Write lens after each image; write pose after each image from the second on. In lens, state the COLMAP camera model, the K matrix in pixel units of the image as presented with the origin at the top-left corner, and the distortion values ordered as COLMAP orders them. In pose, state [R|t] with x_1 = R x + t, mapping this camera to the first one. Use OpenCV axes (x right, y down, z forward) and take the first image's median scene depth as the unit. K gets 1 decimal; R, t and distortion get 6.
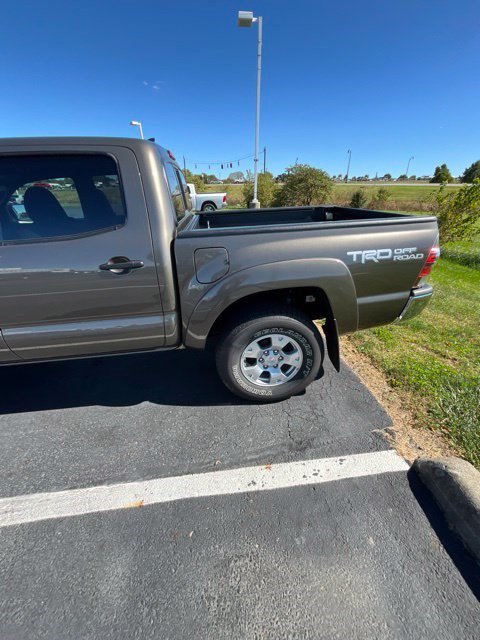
lens RADIAL K [[257.8, 0, 241.0], [0, 257.8, 319.2], [0, 0, 1]] dist [-0.002911, 0.000547]
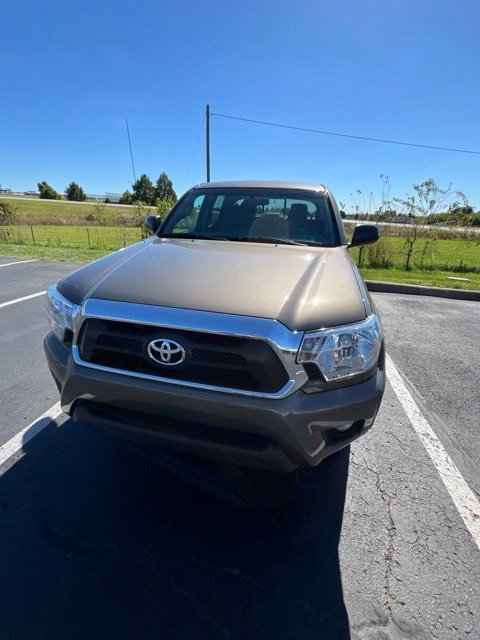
lens RADIAL K [[258.3, 0, 240.6], [0, 258.3, 319.4], [0, 0, 1]] dist [-0.001254, -0.000087]
pose [[0.314983, -0.344412, 0.884402, -2.482988], [0.387810, 0.897199, 0.211275, -0.296309], [-0.866250, 0.276432, 0.416169, 0.705380]]
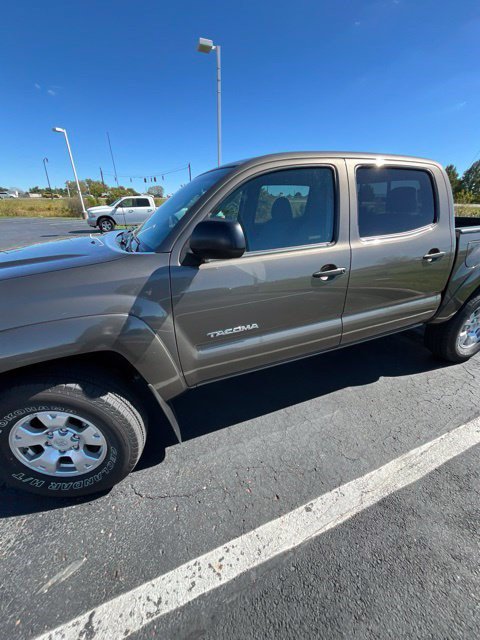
lens RADIAL K [[257.8, 0, 241.0], [0, 257.8, 319.2], [0, 0, 1]] dist [-0.002911, 0.000547]
pose [[0.960228, -0.100243, 0.260600, -1.322244], [0.112261, 0.993176, -0.031609, 0.028315], [-0.255654, 0.059607, 0.964929, 0.024990]]
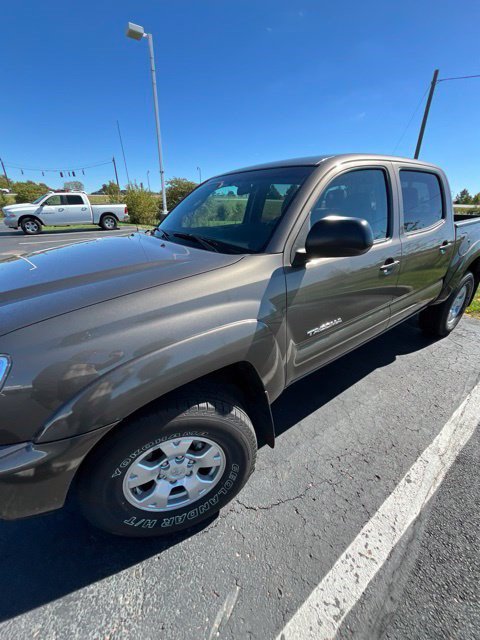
lens RADIAL K [[256.3, 0, 240.3], [0, 256.3, 320.1], [0, 0, 1]] dist [-0.001236, -0.000650]
pose [[0.866696, -0.192911, 0.460027, -1.715456], [0.209485, 0.977692, 0.015320, -0.049007], [-0.452720, 0.083091, 0.887773, 0.192777]]
